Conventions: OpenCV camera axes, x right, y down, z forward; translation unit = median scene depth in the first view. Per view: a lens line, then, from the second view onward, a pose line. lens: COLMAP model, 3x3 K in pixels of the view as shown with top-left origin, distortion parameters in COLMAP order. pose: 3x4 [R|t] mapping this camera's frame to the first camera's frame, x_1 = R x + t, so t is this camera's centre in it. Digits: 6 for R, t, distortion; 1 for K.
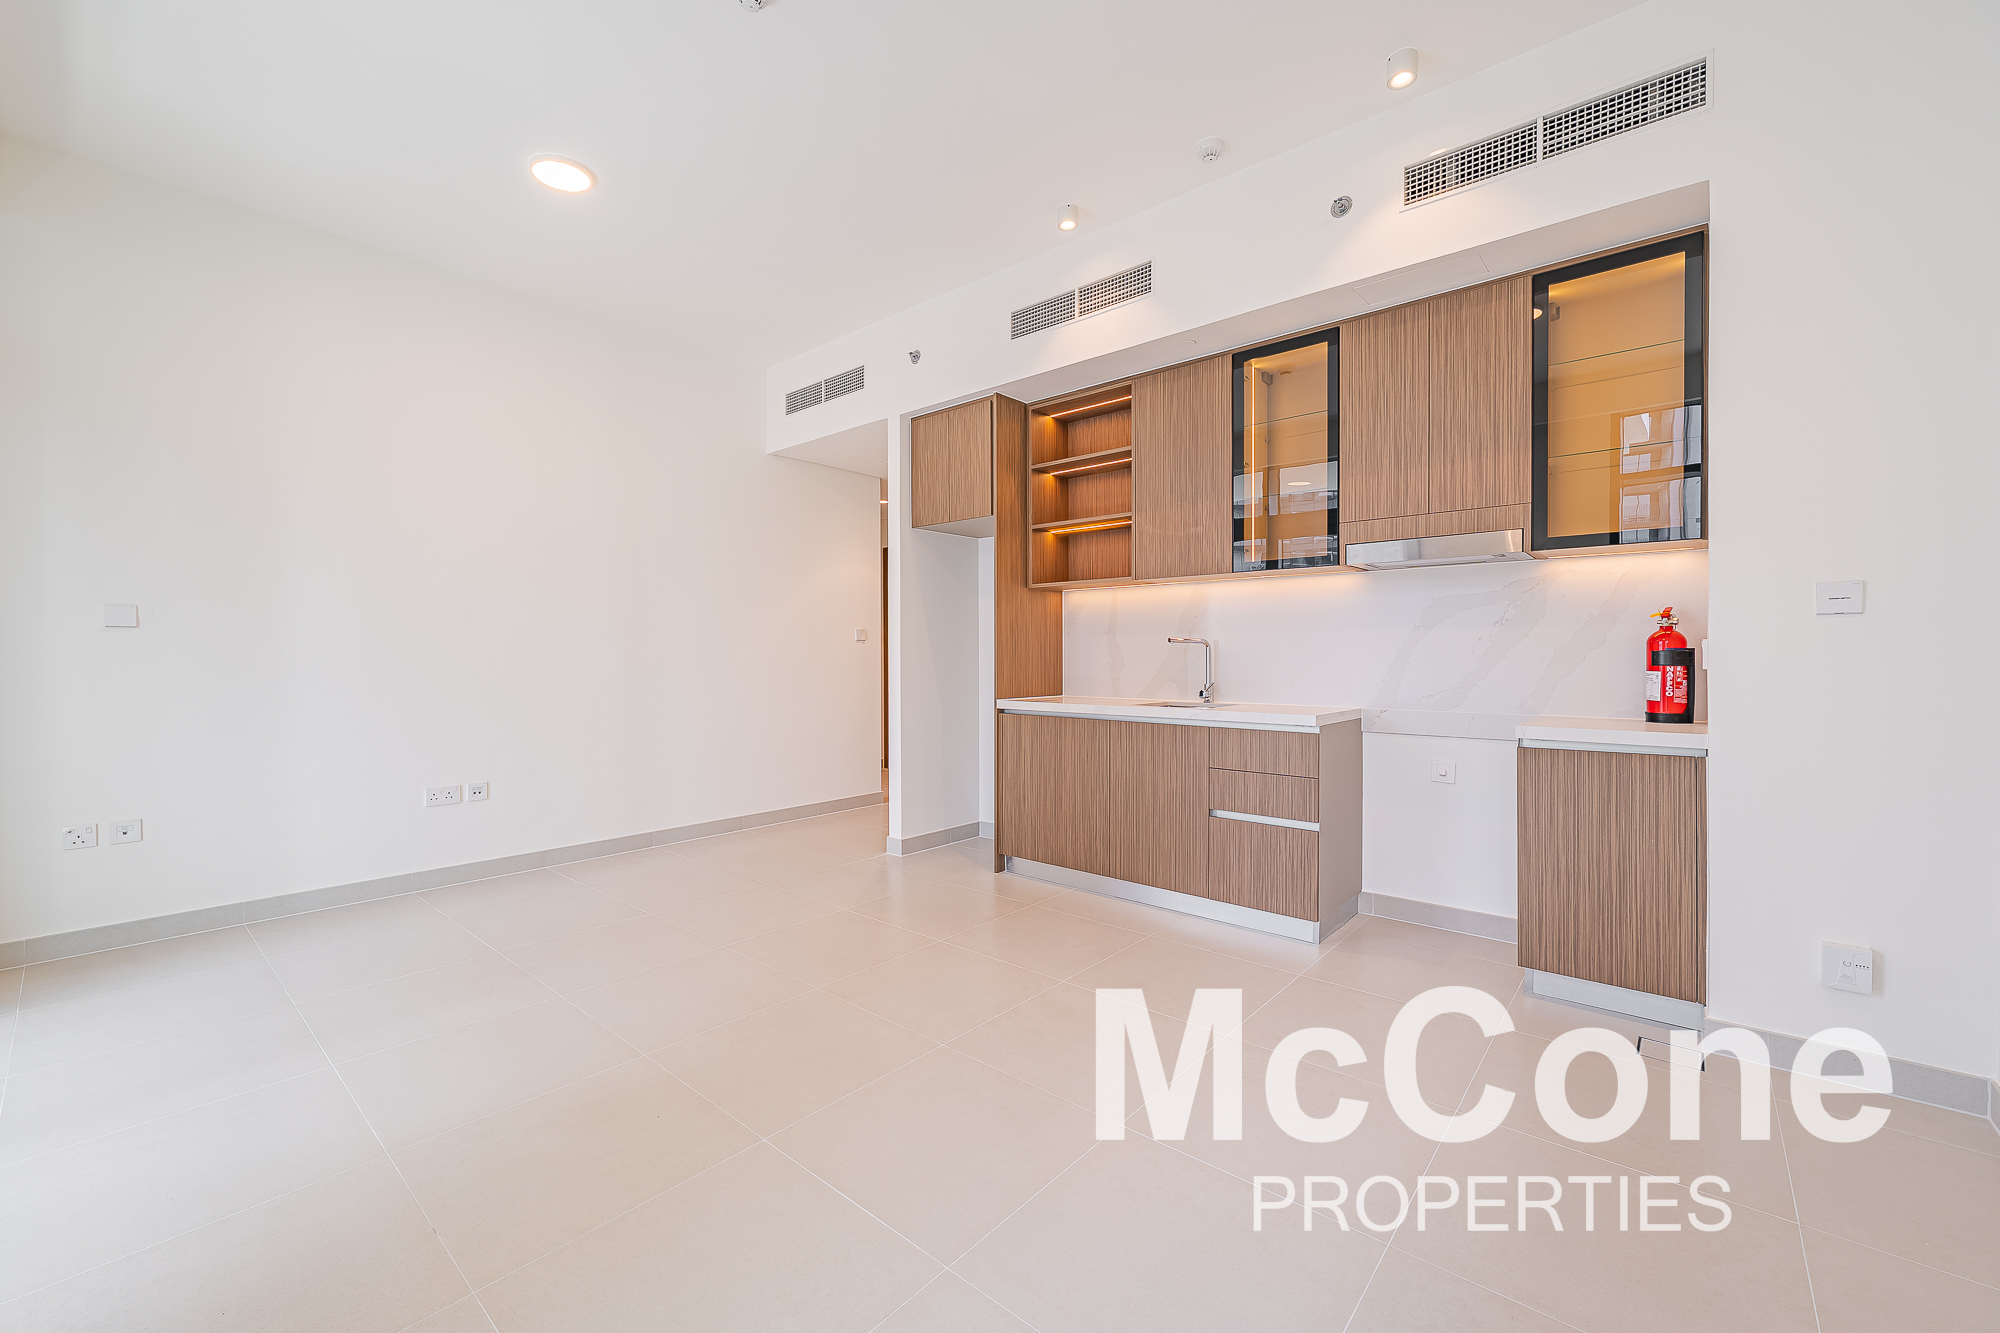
lens RADIAL K [[814.3, 0, 1009.1], [0, 814.3, 660.3], [0, 0, 1]] dist [0.003655, -0.002596]
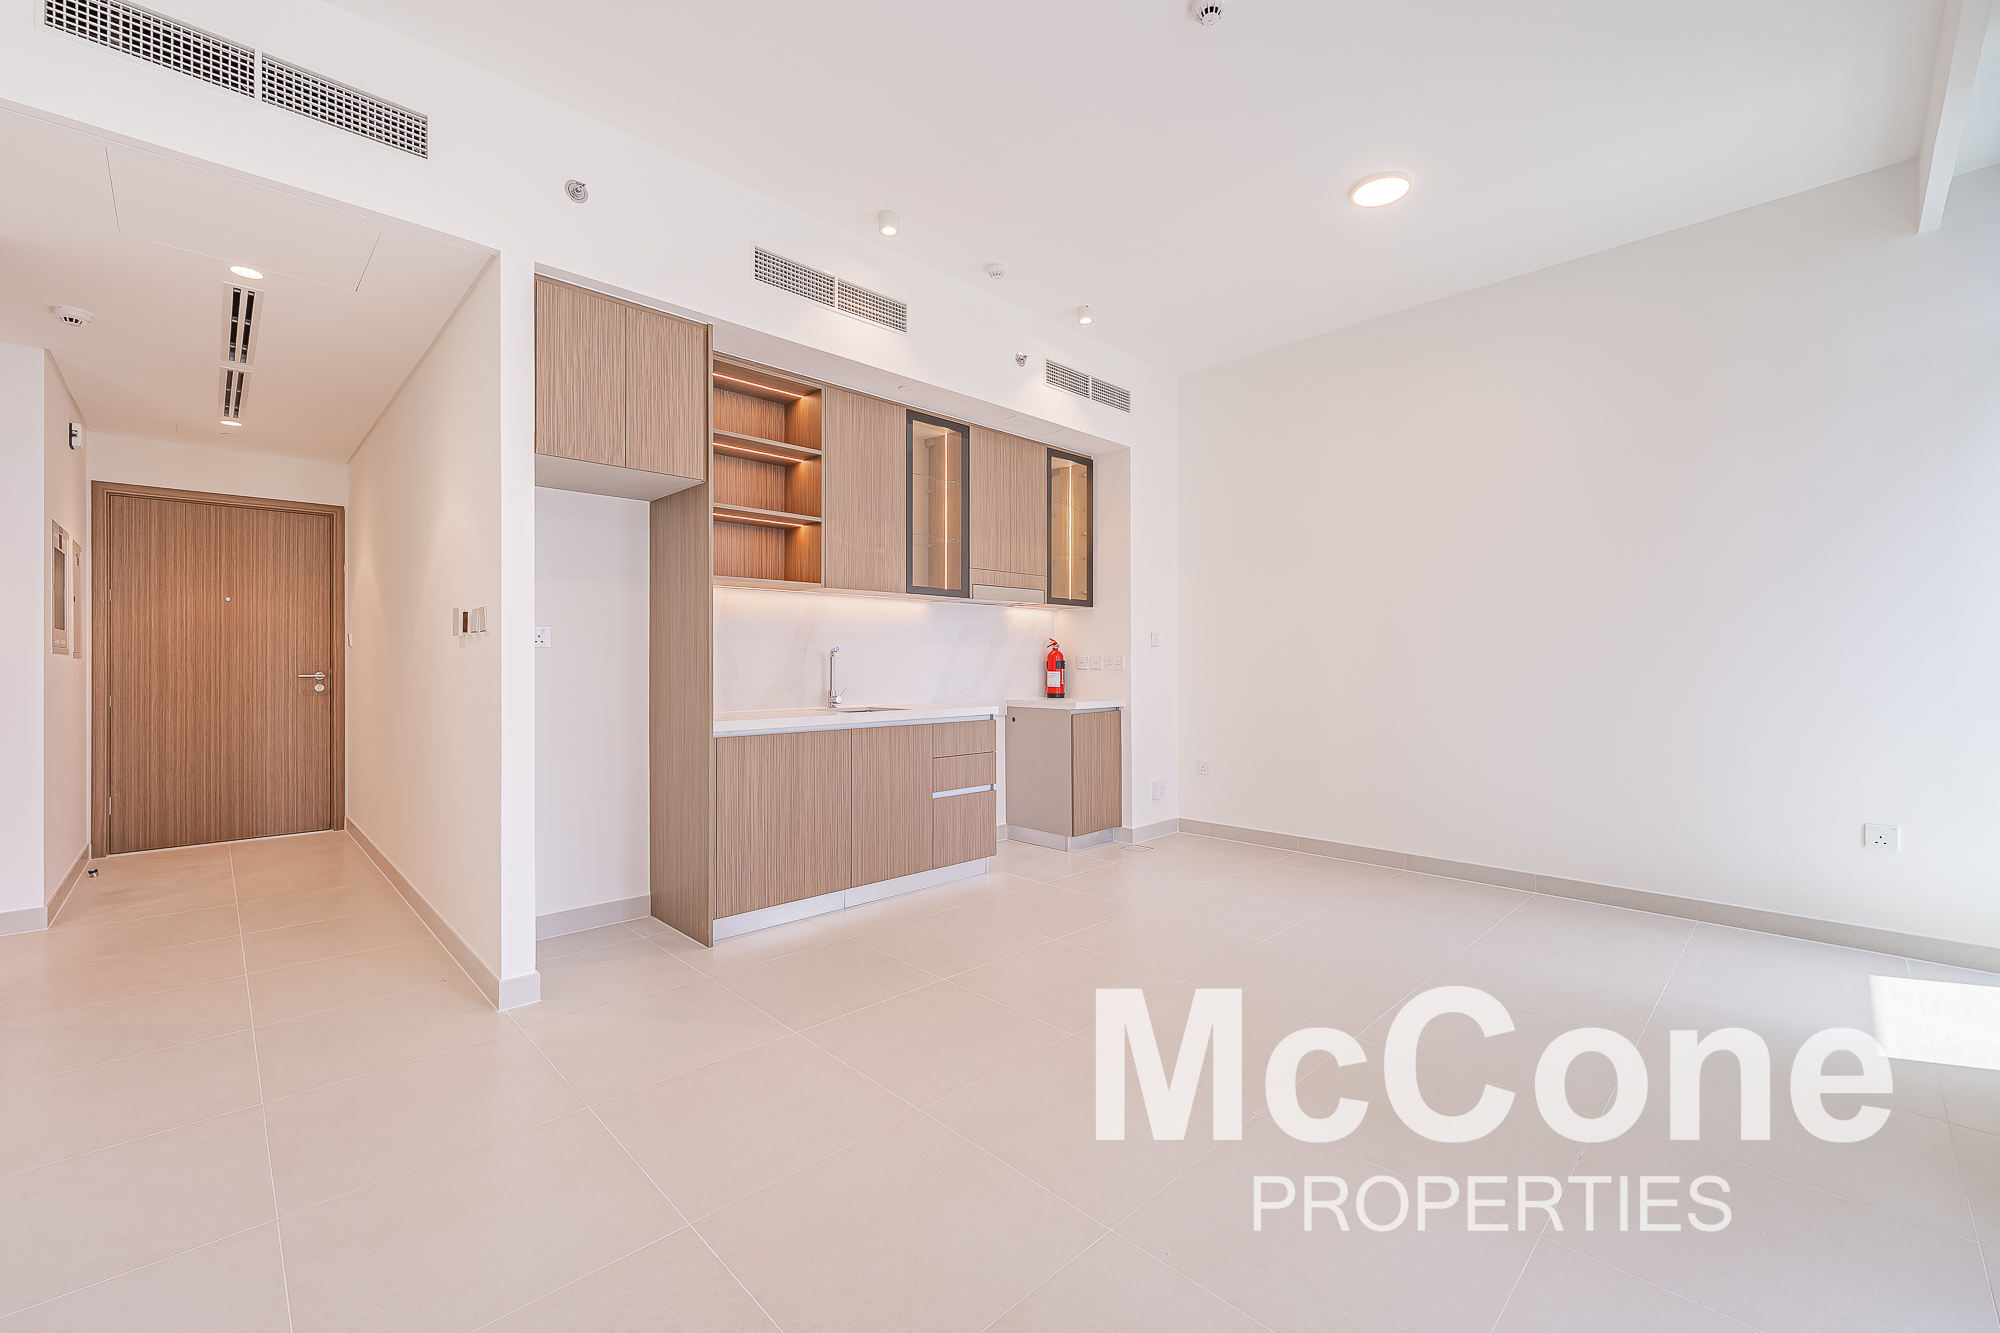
lens RADIAL K [[814.3, 0, 1006.6], [0, 814.3, 660.9], [0, 0, 1]] dist [0.003655, -0.002596]
pose [[0.072165, 0.002858, 0.997389, -0.861662], [0.006994, 0.999970, -0.003371, -0.004747], [-0.997368, 0.007219, 0.072143, 0.747035]]
